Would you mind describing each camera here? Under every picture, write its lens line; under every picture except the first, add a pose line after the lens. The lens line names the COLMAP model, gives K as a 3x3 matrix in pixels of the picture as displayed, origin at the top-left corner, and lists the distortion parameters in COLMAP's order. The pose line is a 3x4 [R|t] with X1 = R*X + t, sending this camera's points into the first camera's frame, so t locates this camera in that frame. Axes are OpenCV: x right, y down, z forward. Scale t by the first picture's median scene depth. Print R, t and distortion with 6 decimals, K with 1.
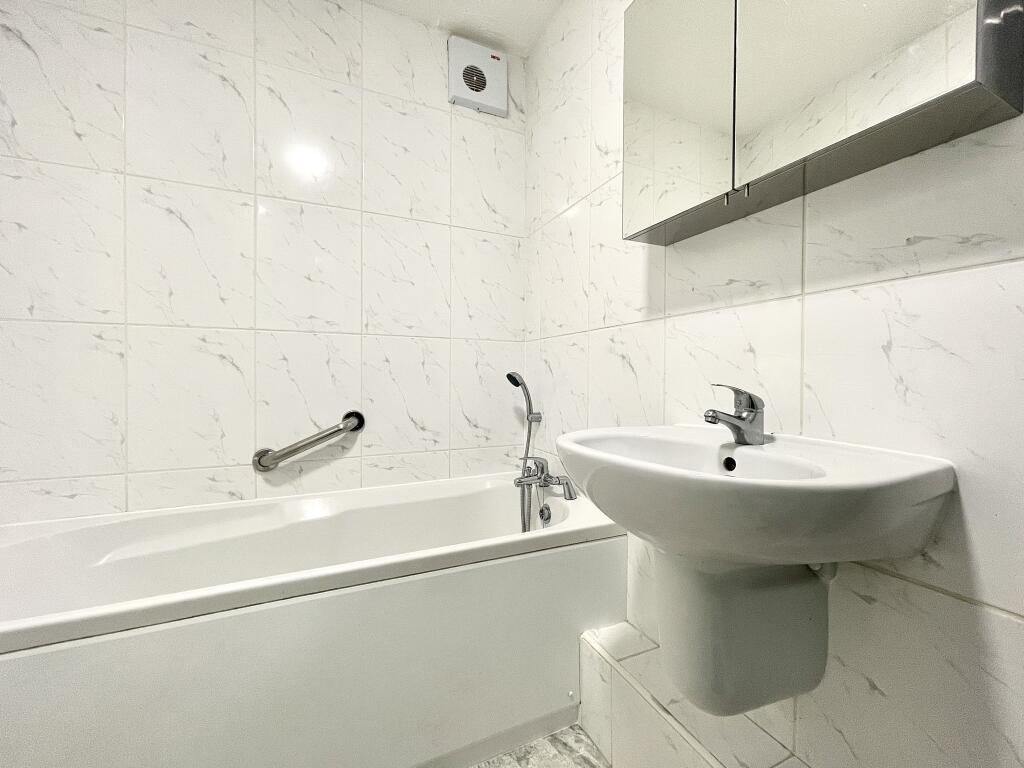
lens RADIAL K [[412.4, 0, 510.8], [0, 412.4, 382.6], [0, 0, 1]] dist [-0.002709, -0.000053]
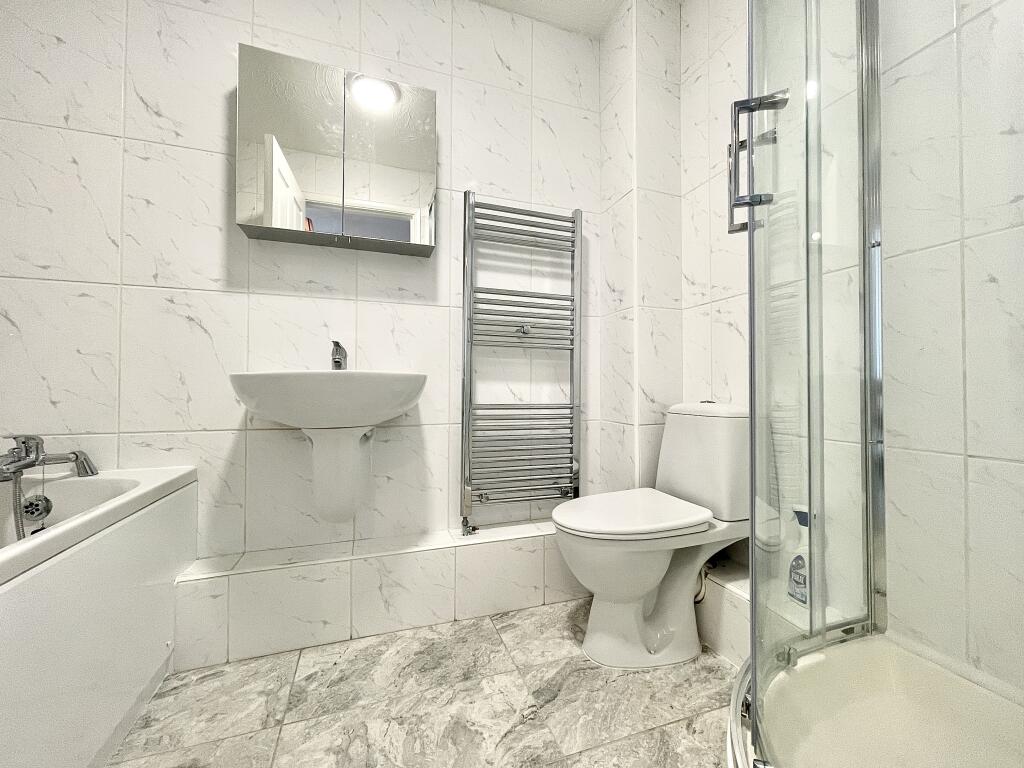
lens RADIAL K [[412.4, 0, 511.3], [0, 412.4, 381.9], [0, 0, 1]] dist [-0.002709, -0.000053]
pose [[0.086444, 0.005843, 0.996240, -0.806661], [0.012199, 0.999902, -0.006923, 0.134861], [-0.996182, 0.012752, 0.086364, 0.068854]]
